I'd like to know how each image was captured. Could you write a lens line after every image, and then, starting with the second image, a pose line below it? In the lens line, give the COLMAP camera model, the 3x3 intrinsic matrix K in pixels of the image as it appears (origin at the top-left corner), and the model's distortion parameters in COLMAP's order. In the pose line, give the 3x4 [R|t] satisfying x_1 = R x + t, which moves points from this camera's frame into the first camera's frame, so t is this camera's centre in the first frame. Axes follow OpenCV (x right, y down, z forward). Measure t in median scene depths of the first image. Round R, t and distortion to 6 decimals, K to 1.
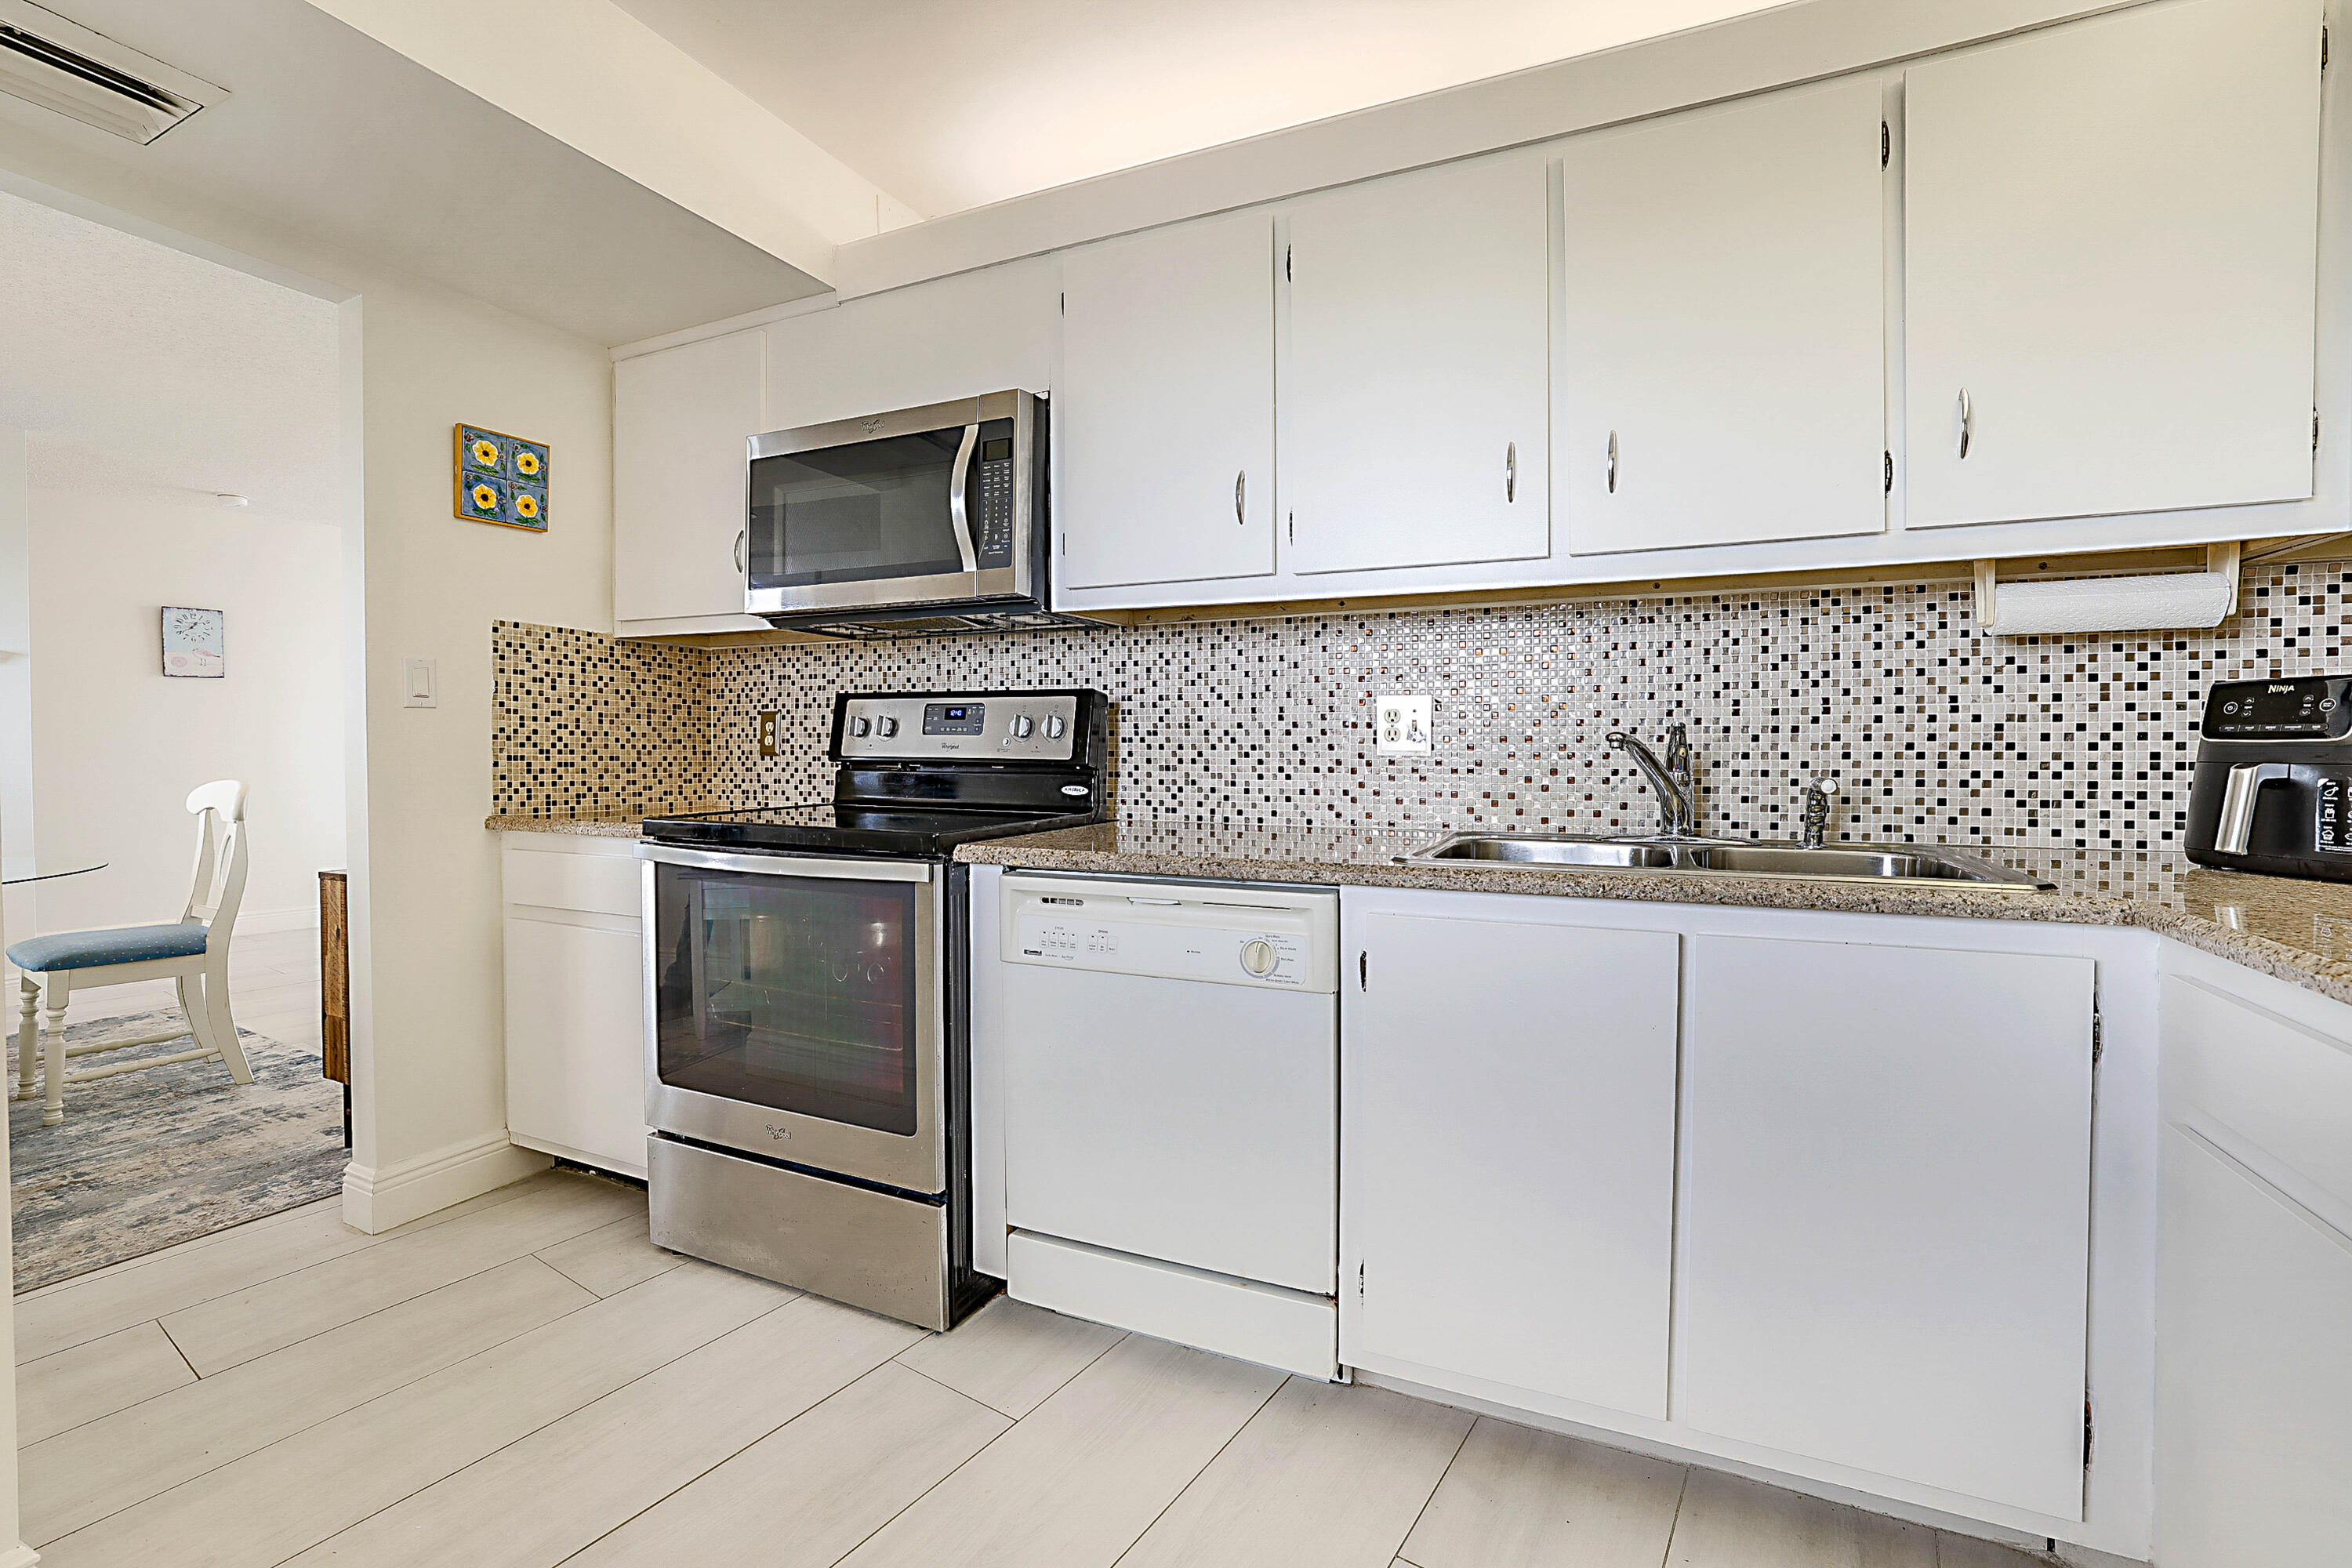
lens RADIAL K [[1026.7, 0, 1162.0], [0, 1026.7, 766.8], [0, 0, 1]] dist [-0.036589, 0.015925]
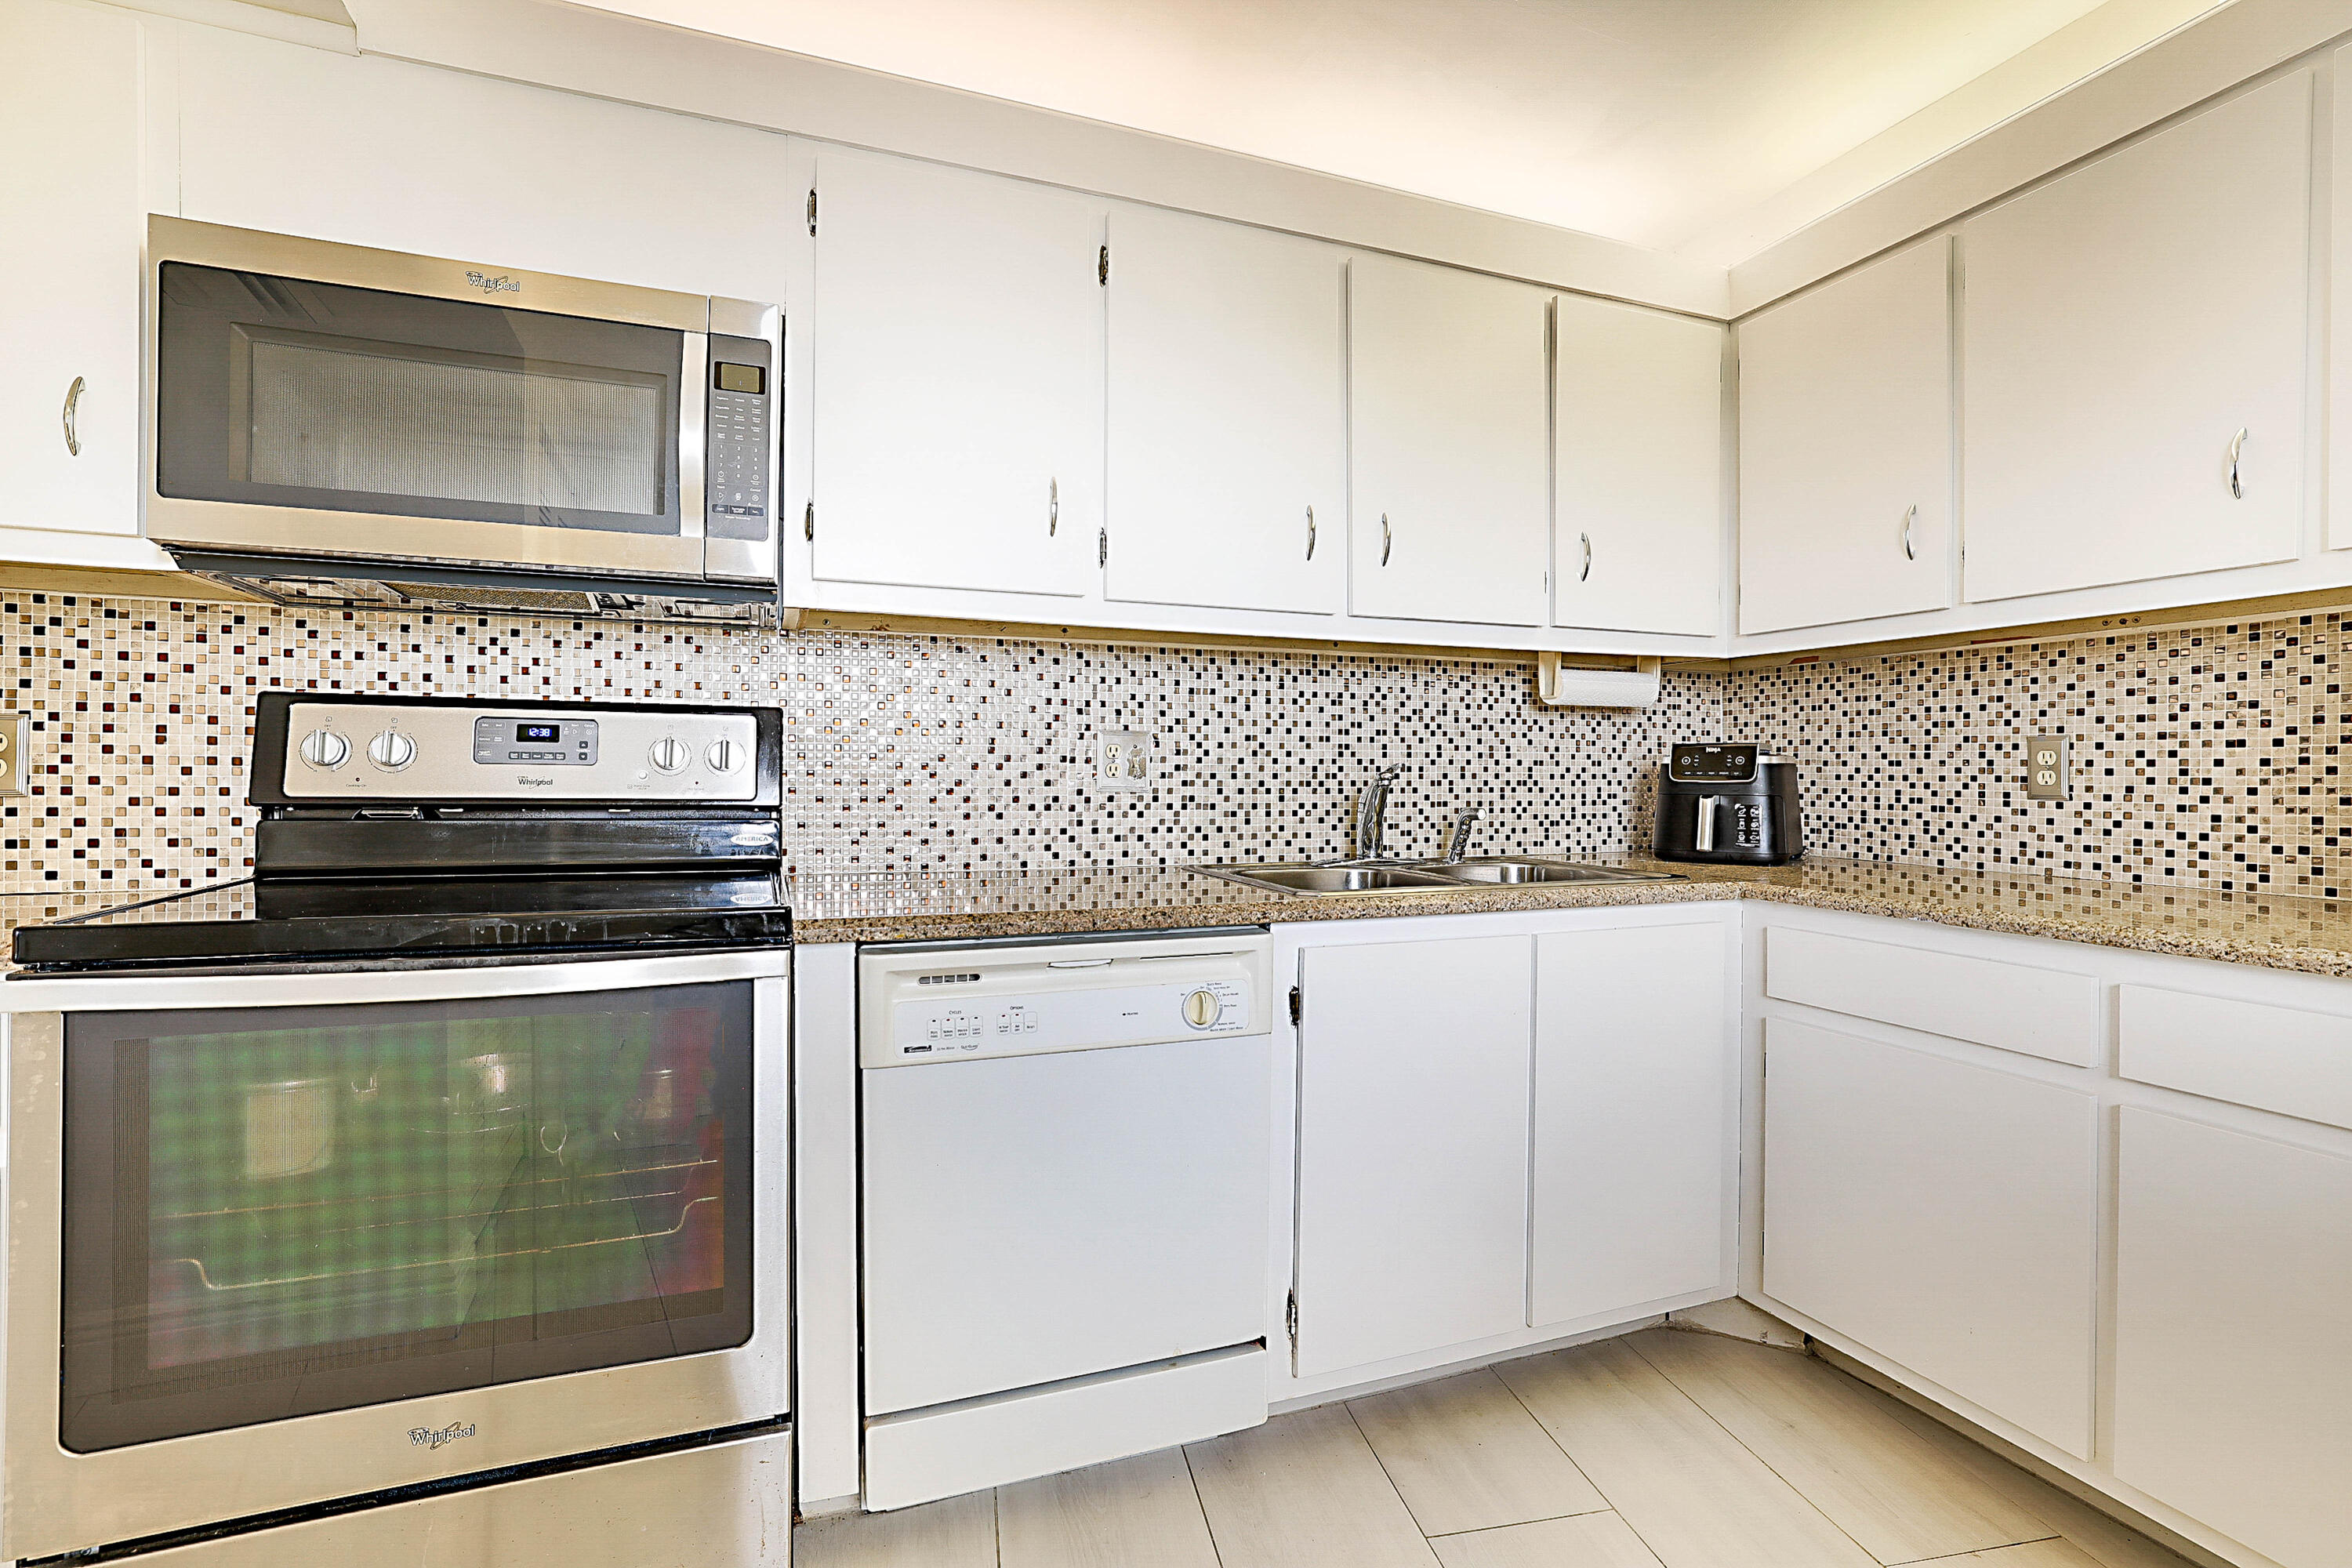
lens RADIAL K [[1127.8, 0, 1176.0], [0, 1127.8, 784.0], [0, 0, 1]] dist [-0.004243, 0.000298]
pose [[0.703298, 0.001011, 0.710894, -0.450672], [0.011708, 0.999847, -0.013004, -0.003293], [-0.710798, 0.017469, 0.703179, 0.182726]]
